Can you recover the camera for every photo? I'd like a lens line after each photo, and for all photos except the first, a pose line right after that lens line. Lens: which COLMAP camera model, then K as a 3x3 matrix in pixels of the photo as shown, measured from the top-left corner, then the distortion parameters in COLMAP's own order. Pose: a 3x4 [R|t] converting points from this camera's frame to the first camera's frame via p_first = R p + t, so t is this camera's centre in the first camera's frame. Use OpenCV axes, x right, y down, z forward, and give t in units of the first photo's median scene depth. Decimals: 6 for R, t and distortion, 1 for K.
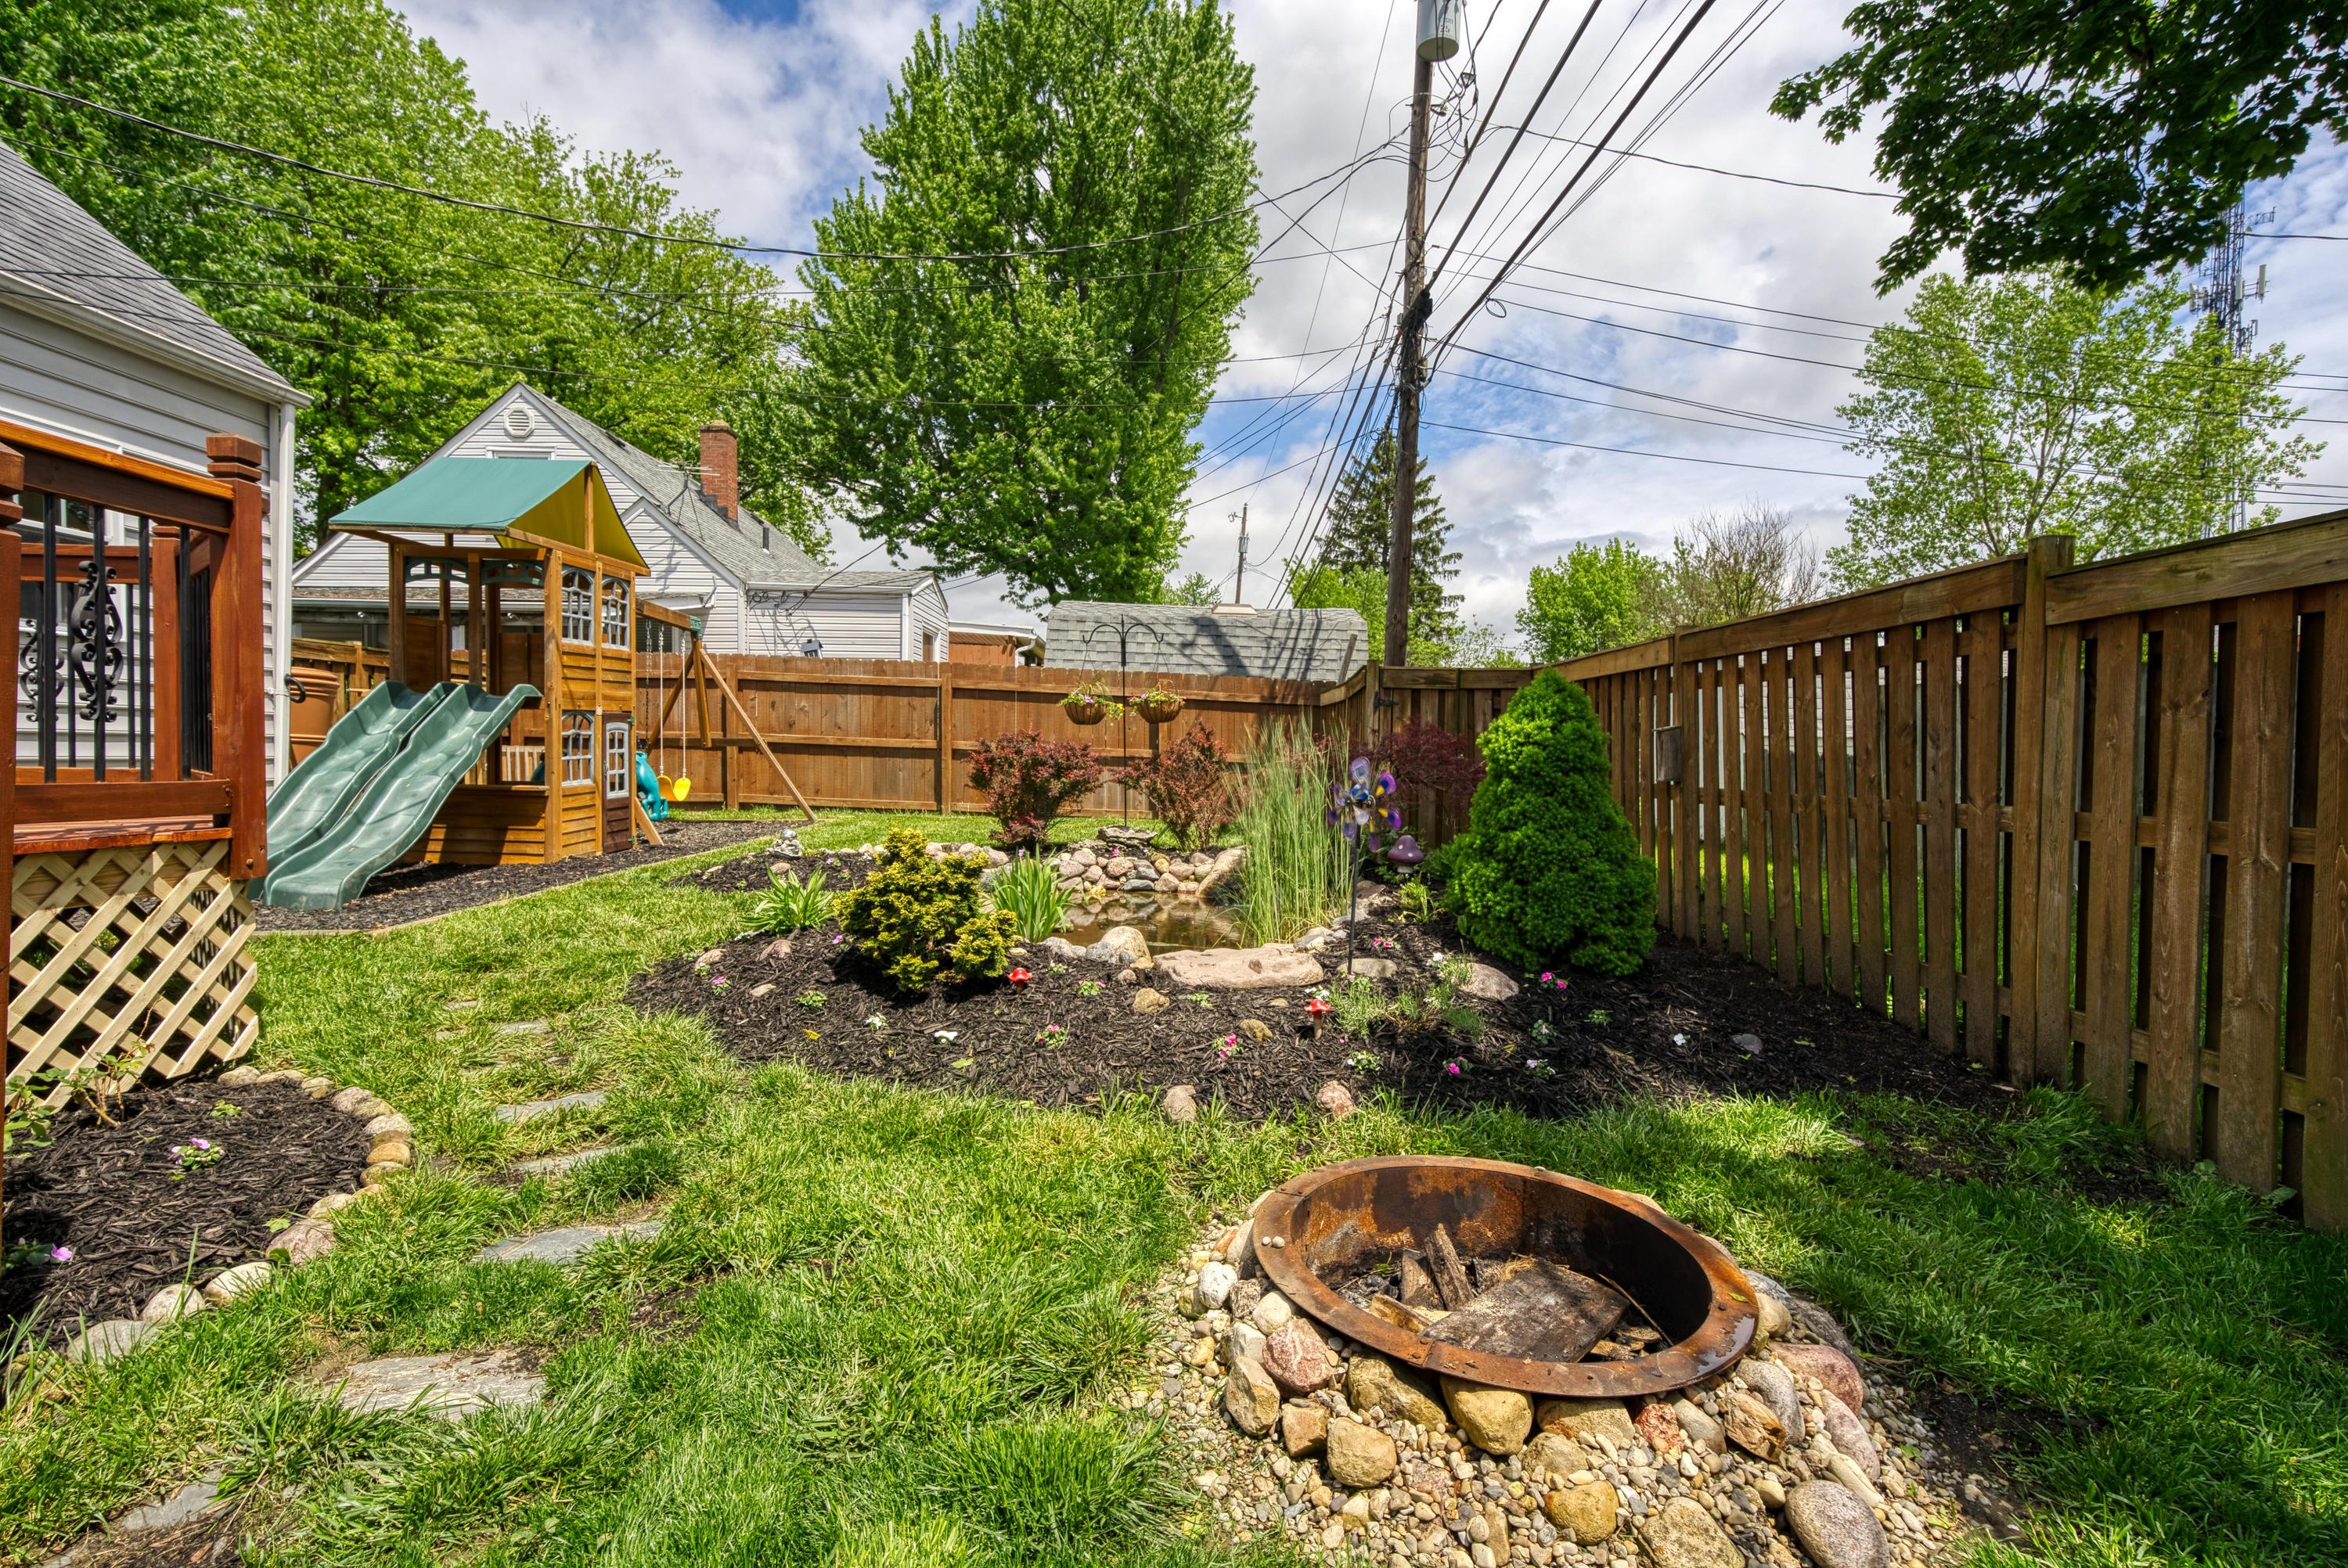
lens RADIAL K [[1065.6, 0, 1174.0], [0, 1065.6, 784.0], [0, 0, 1]] dist [0.007175, 0.000154]
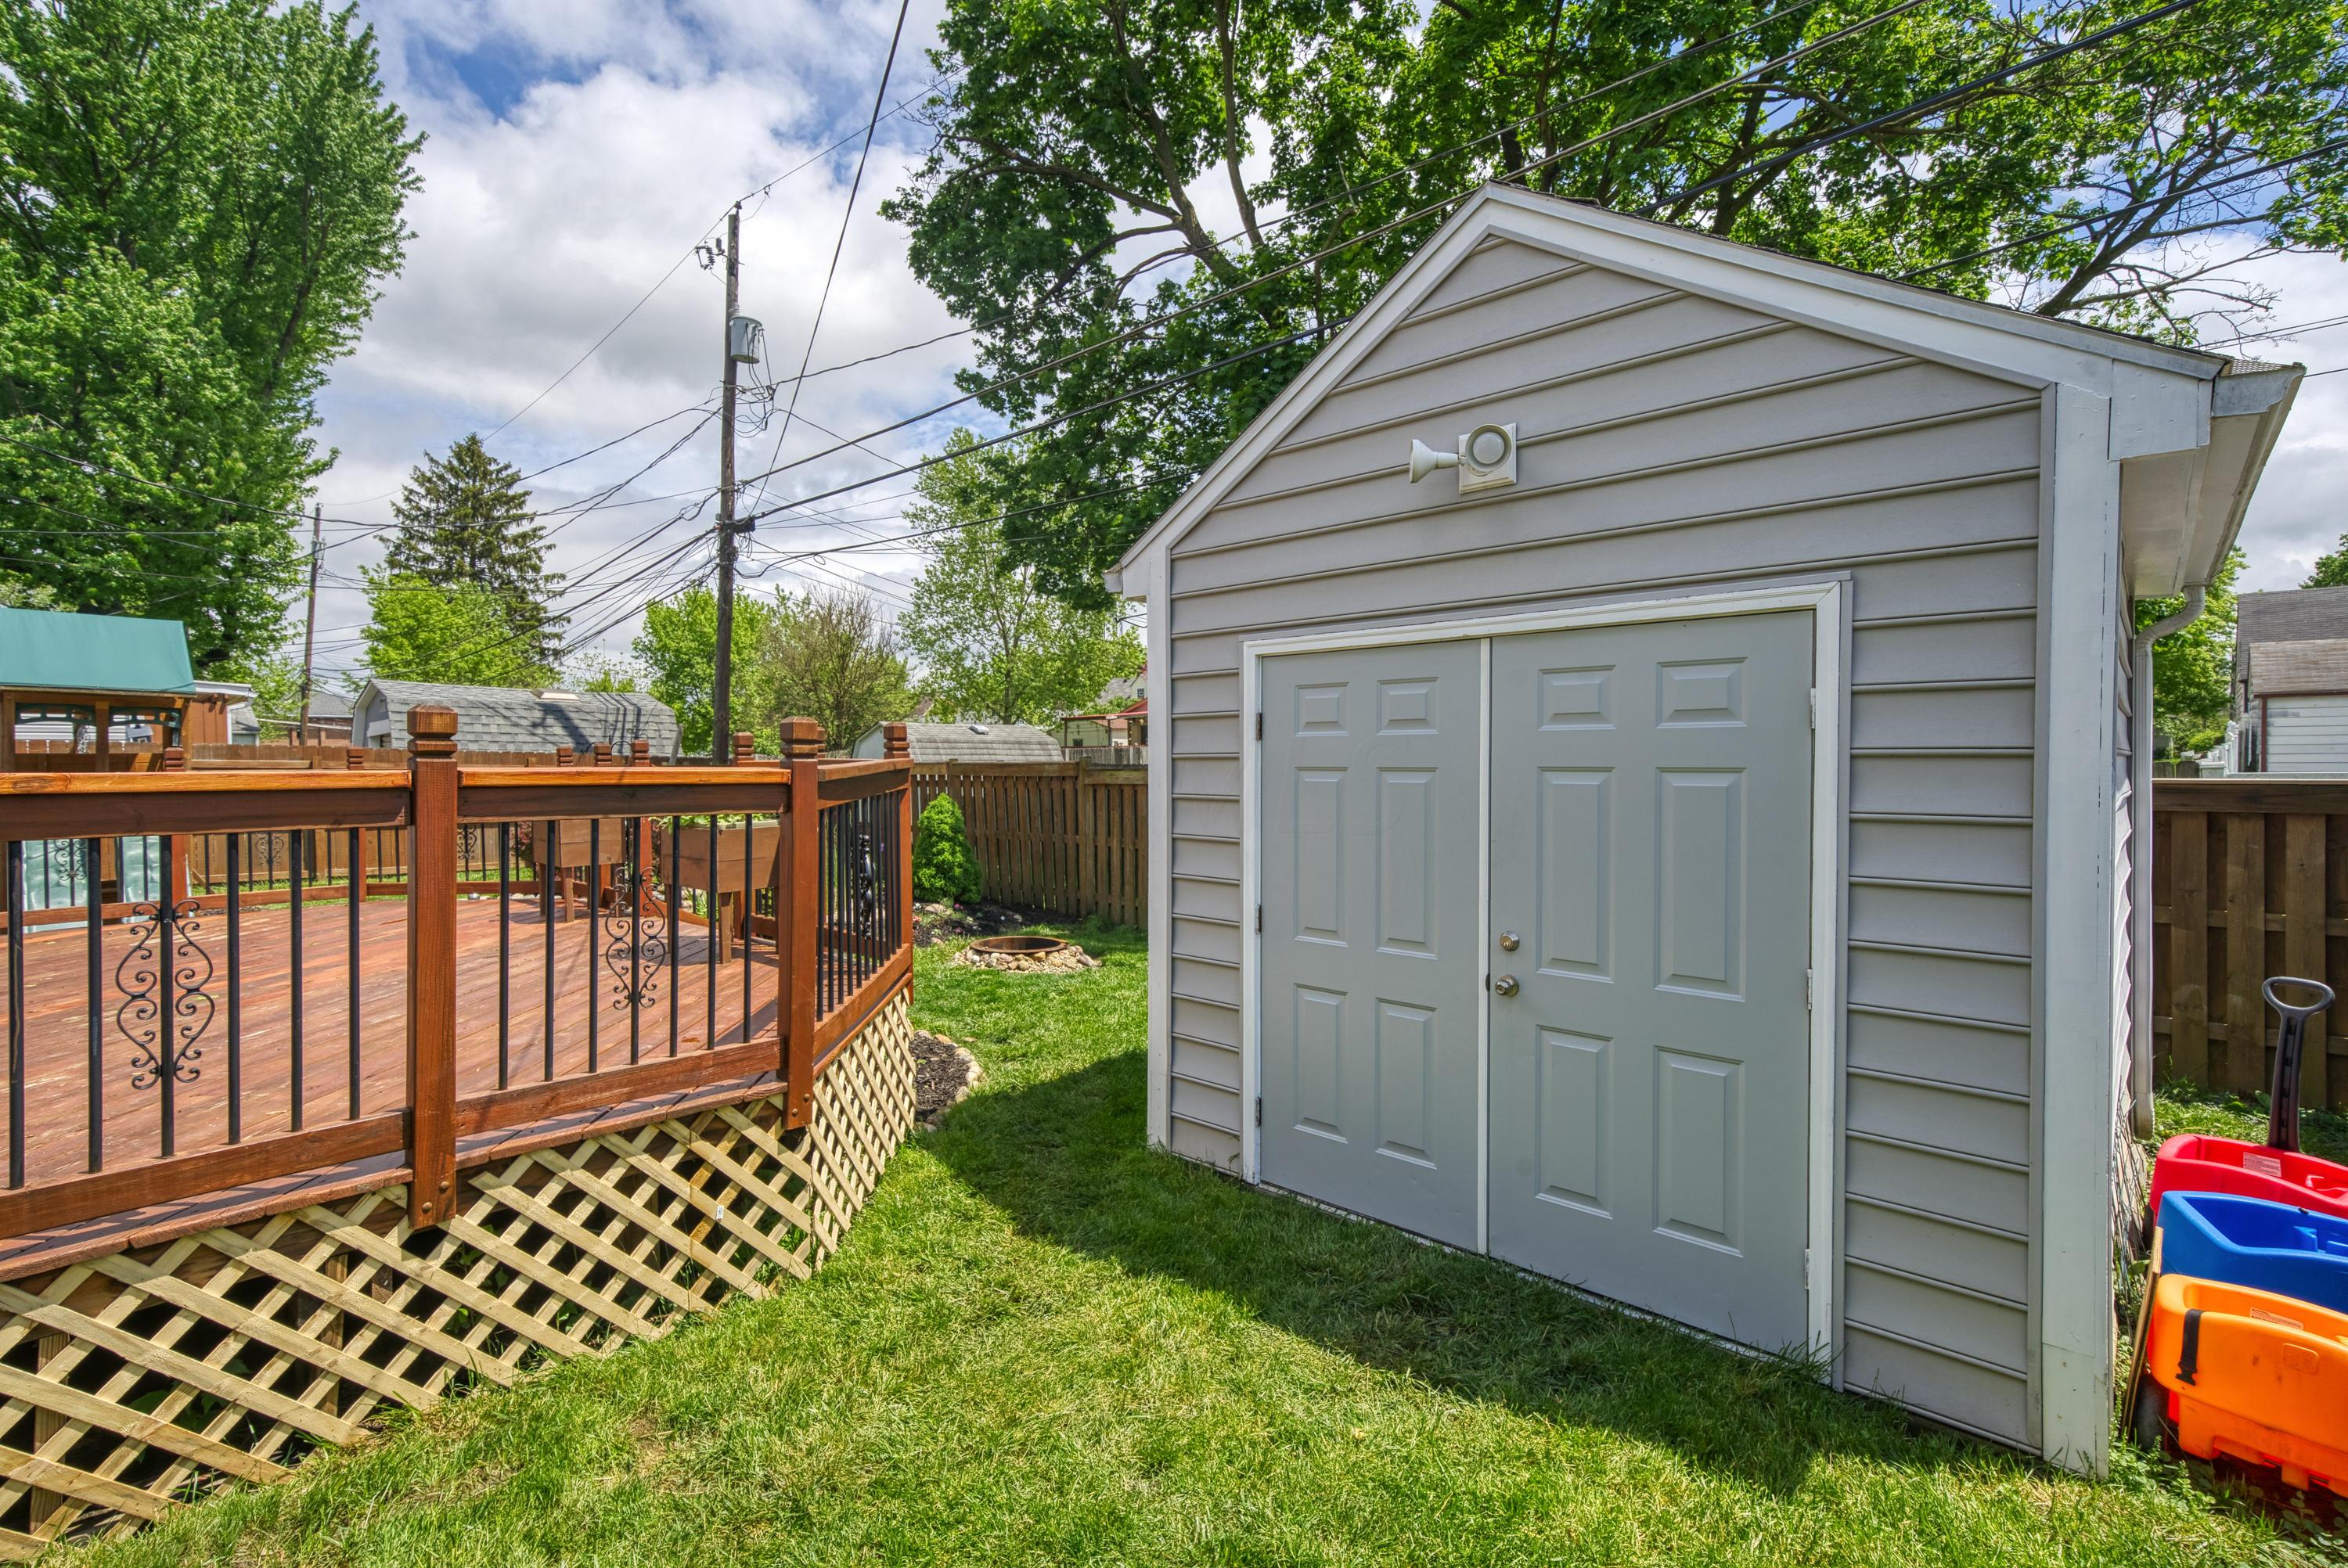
lens RADIAL K [[1074.1, 0, 1165.8], [0, 1074.1, 776.2], [0, 0, 1]] dist [0.004769, 0.006024]
pose [[0.685153, -0.029929, 0.727784, -0.430095], [0.041122, 0.999151, 0.002375, -0.048054], [-0.727237, 0.028300, 0.685803, -0.440747]]
